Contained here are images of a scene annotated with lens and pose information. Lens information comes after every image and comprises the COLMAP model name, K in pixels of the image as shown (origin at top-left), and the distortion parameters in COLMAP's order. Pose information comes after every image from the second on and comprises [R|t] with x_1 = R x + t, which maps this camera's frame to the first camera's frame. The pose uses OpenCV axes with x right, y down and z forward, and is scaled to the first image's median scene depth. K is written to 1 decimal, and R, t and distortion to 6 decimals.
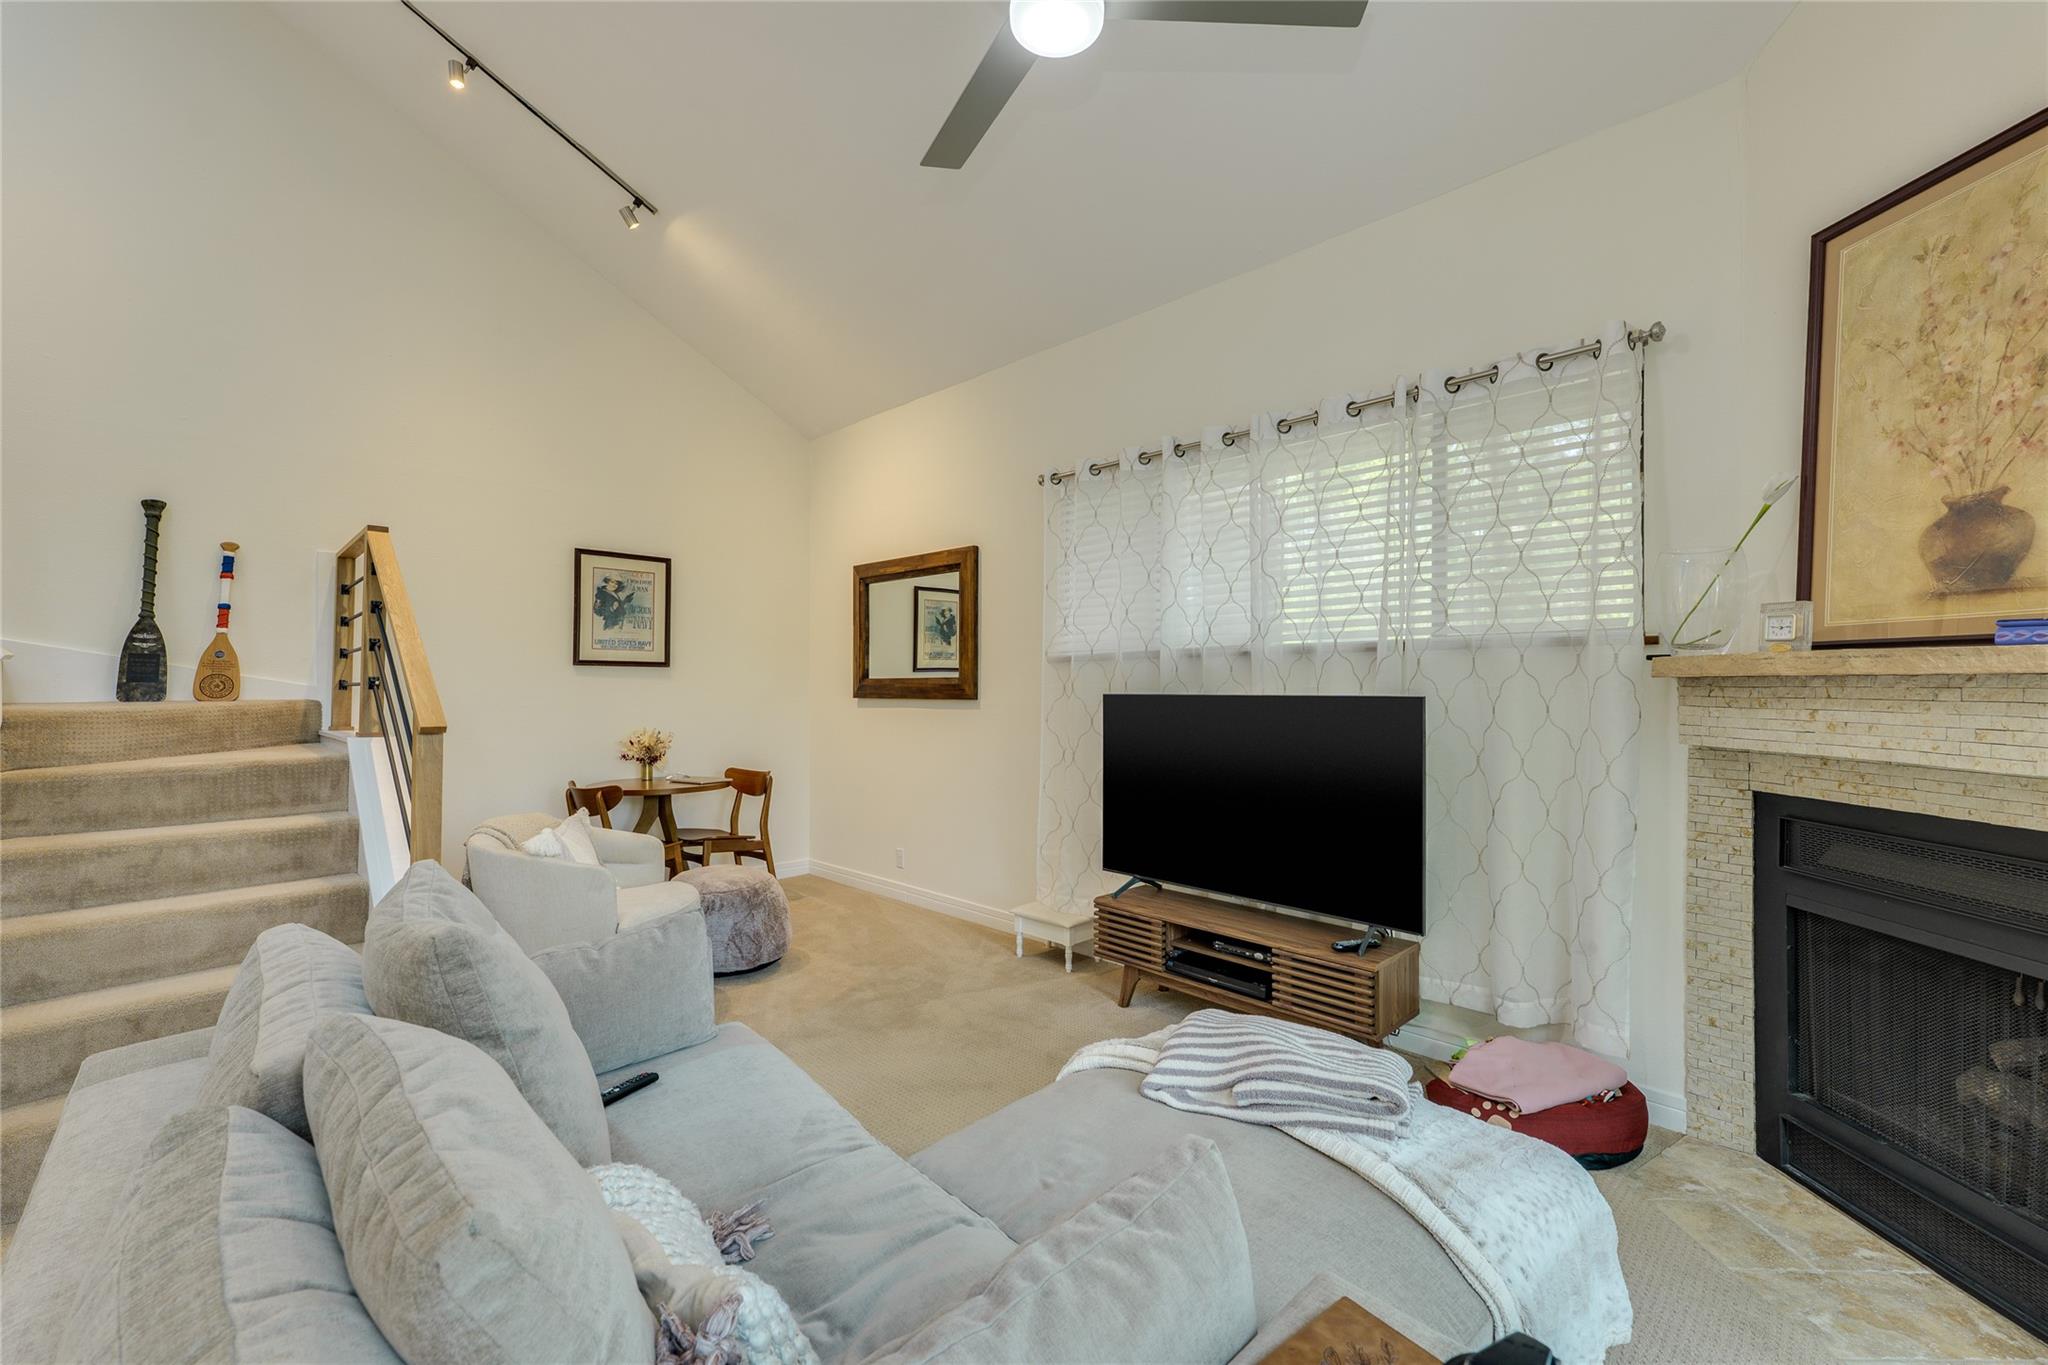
lens RADIAL K [[846.8, 0, 1024.0], [0, 846.8, 682.5], [0, 0, 1]] dist [0.000293, -0.000023]
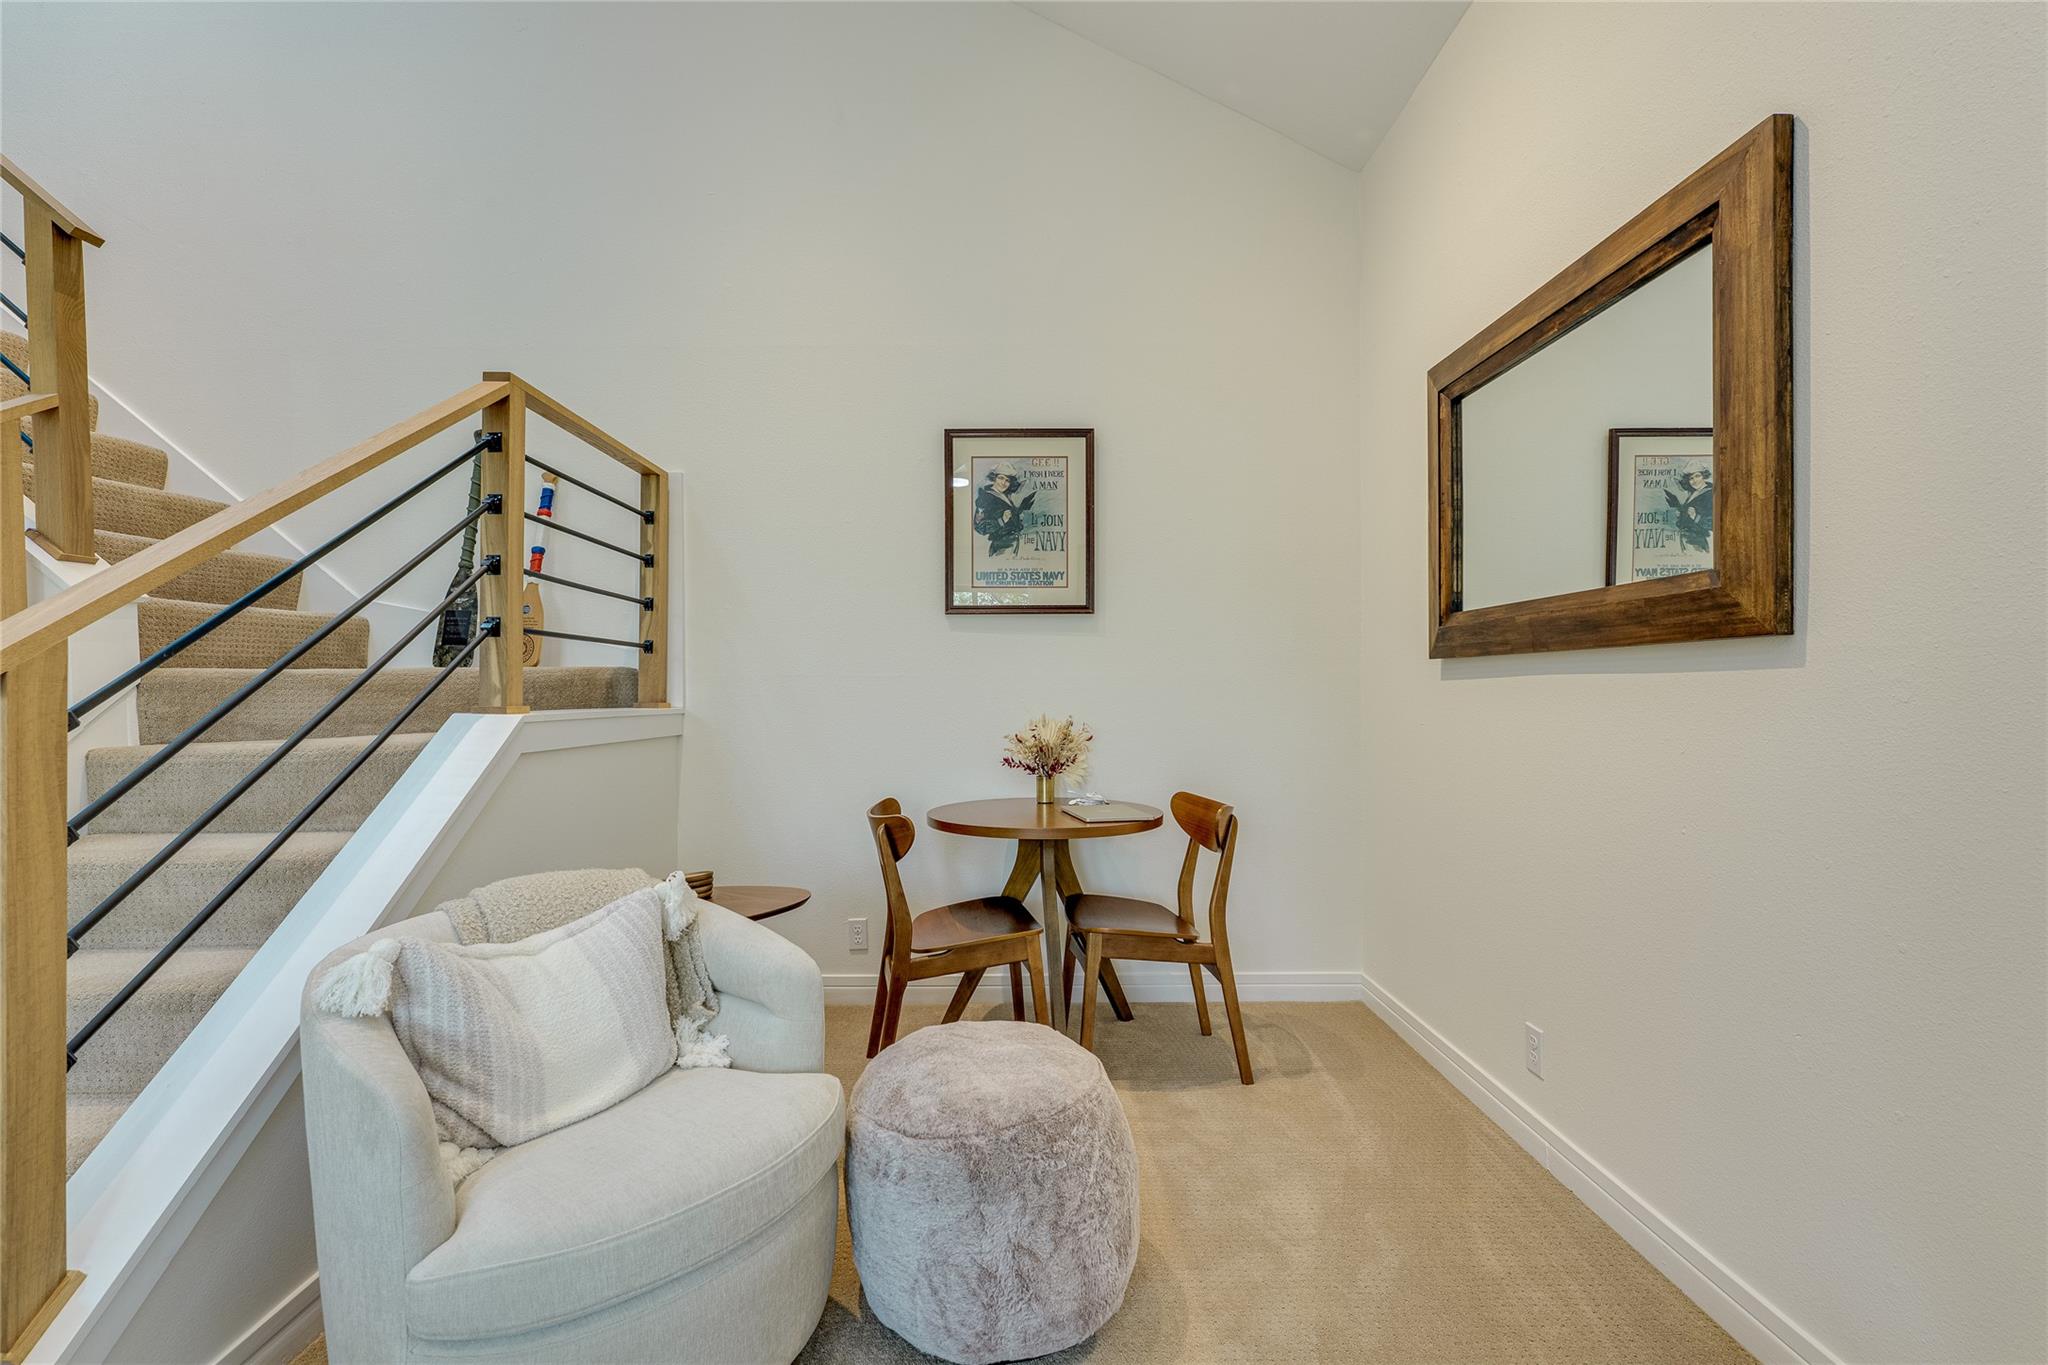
lens RADIAL K [[867.6, 0, 1020.4], [0, 867.6, 690.7], [0, 0, 1]] dist [0.000009, 0.000375]
pose [[0.714442, -0.003637, -0.699685, -0.054003], [0.011611, 0.999910, 0.006658, 0.052170], [0.699598, -0.012881, 0.714420, 0.891763]]
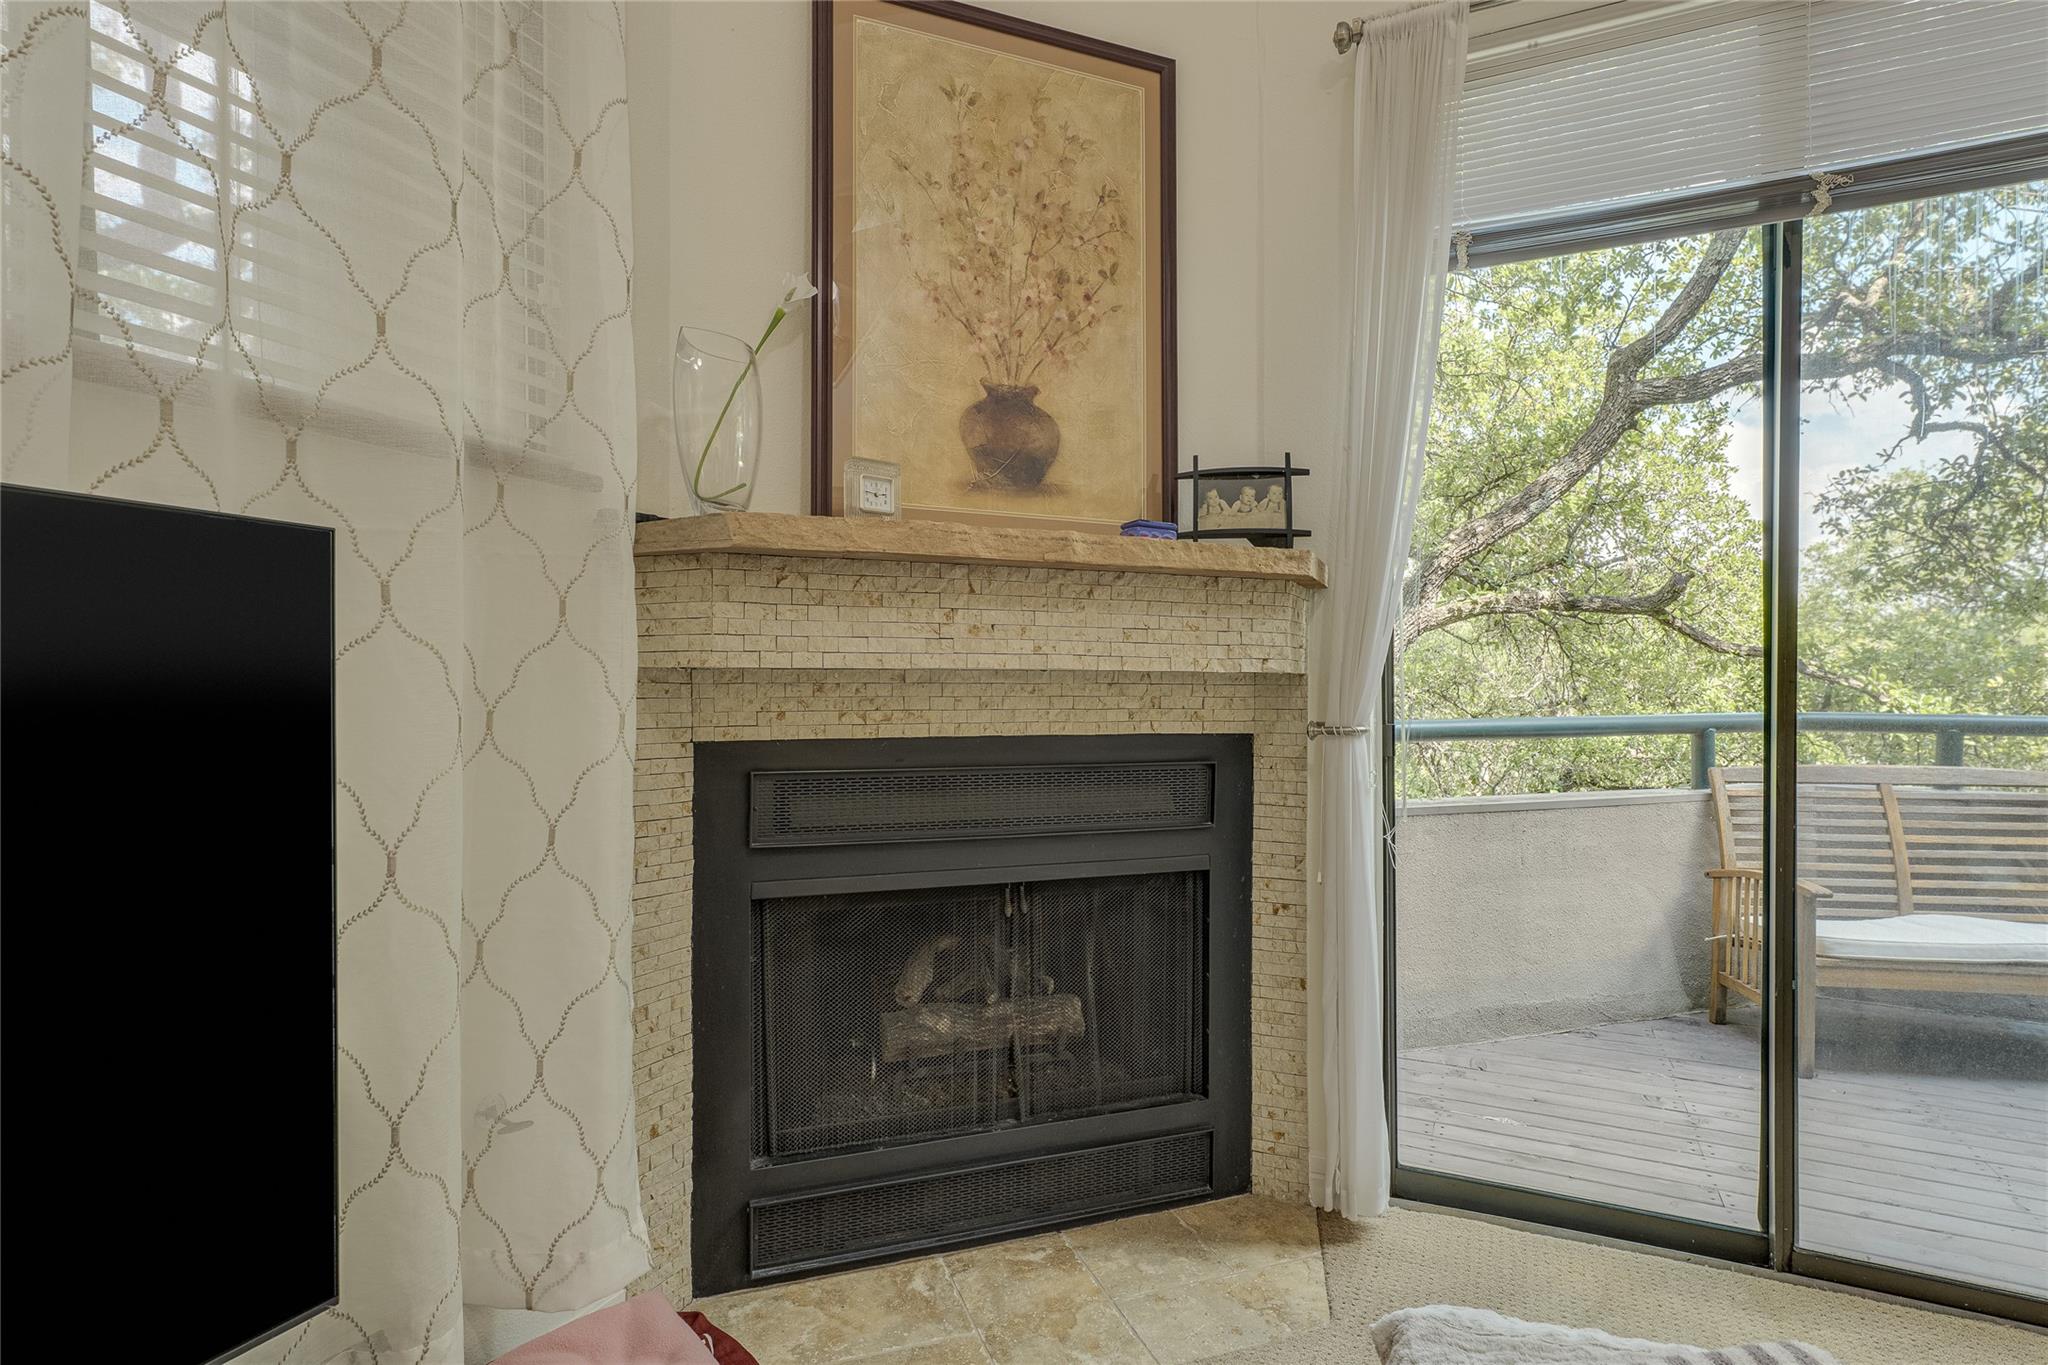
lens RADIAL K [[1008.7, 0, 1015.7], [0, 1008.7, 692.1], [0, 0, 1]] dist [-0.000242, -0.000159]
pose [[-0.337706, -0.005783, 0.941234, 0.037139], [-0.005553, 0.999976, 0.004152, 0.063412], [-0.941235, -0.003825, -0.337730, 0.770997]]
